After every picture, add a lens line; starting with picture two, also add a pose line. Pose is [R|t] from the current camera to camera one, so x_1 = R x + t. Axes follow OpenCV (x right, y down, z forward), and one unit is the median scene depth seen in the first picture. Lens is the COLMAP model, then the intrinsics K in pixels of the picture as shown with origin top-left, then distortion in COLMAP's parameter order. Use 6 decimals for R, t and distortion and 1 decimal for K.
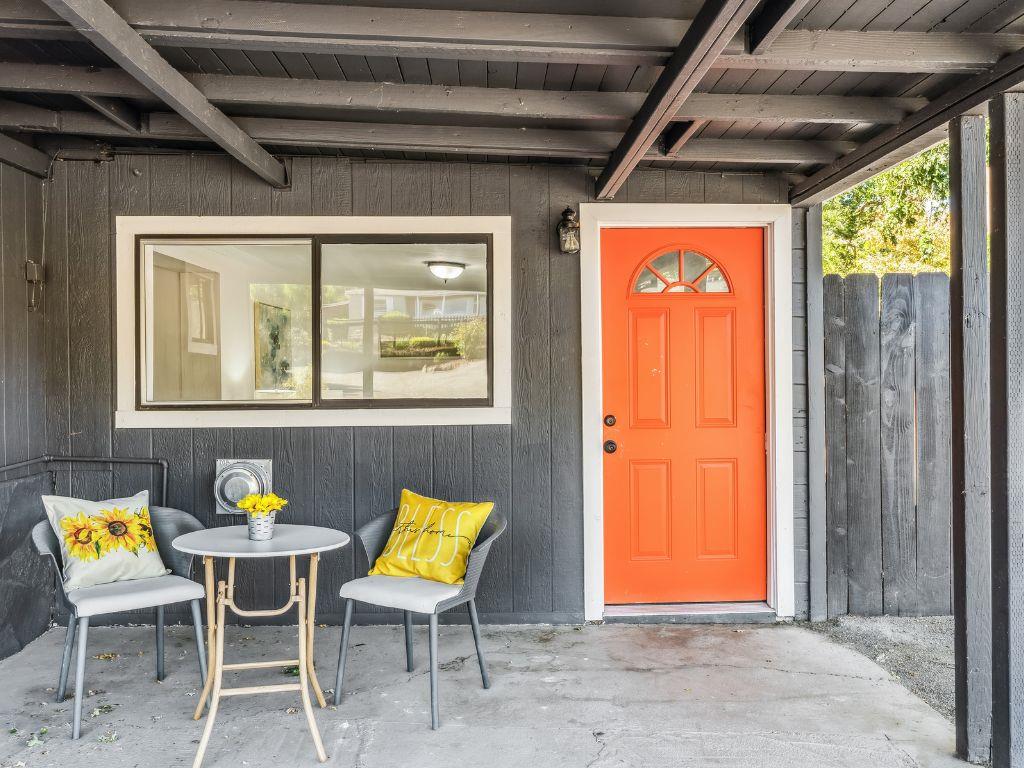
lens RADIAL K [[776.6, 0, 512.0], [0, 776.6, 384.0], [0, 0, 1]] dist [-0.033232, 0.000608]
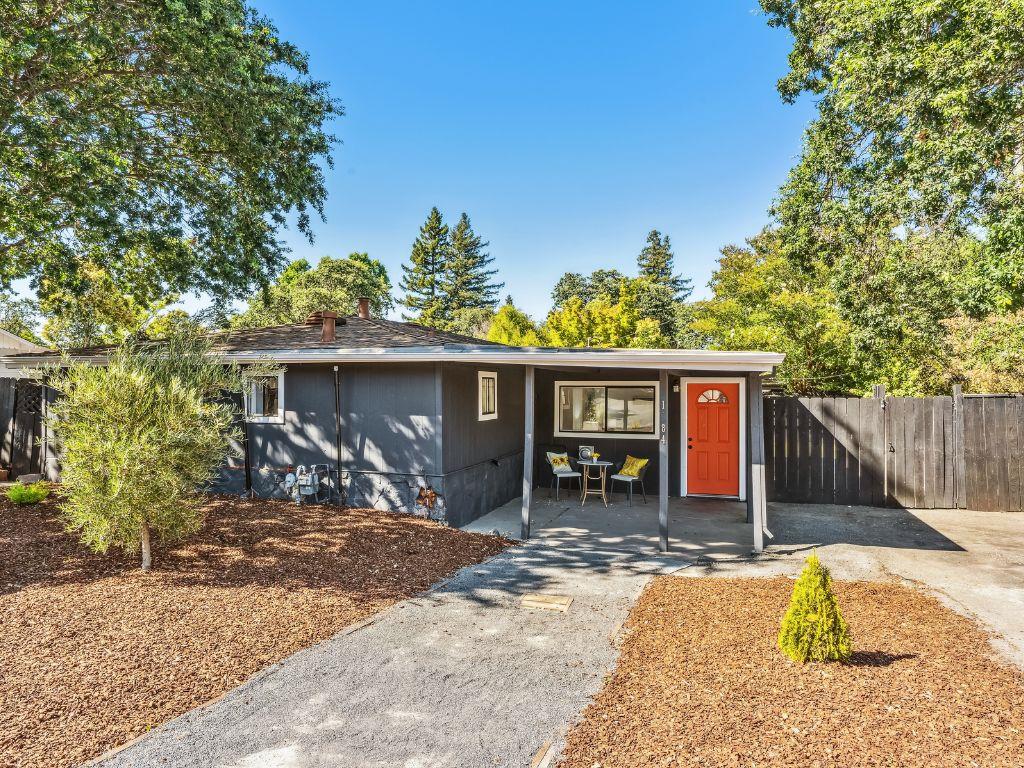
lens RADIAL K [[584.1, 0, 525.6], [0, 584.1, 379.9], [0, 0, 1]] dist [-0.014772, 0.000027]
pose [[0.930150, 0.004422, -0.367153, 0.434978], [-0.015012, 0.999549, -0.025994, -0.151609], [0.366873, 0.029690, 0.929797, -1.830865]]
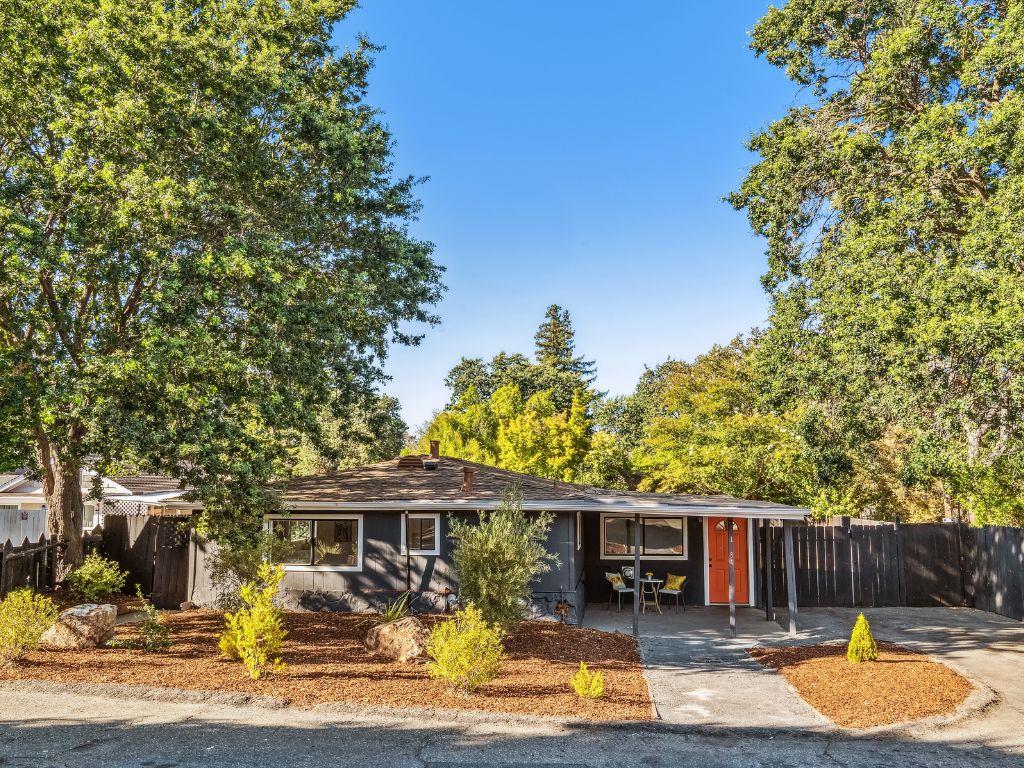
lens RADIAL K [[776.6, 0, 512.0], [0, 776.6, 384.0], [0, 0, 1]] dist [-0.033232, 0.000608]
pose [[0.986119, -0.011394, -0.165647, -0.263015], [-0.012064, 0.990089, -0.139923, -0.335184], [0.165600, 0.139979, 0.976208, -3.882343]]
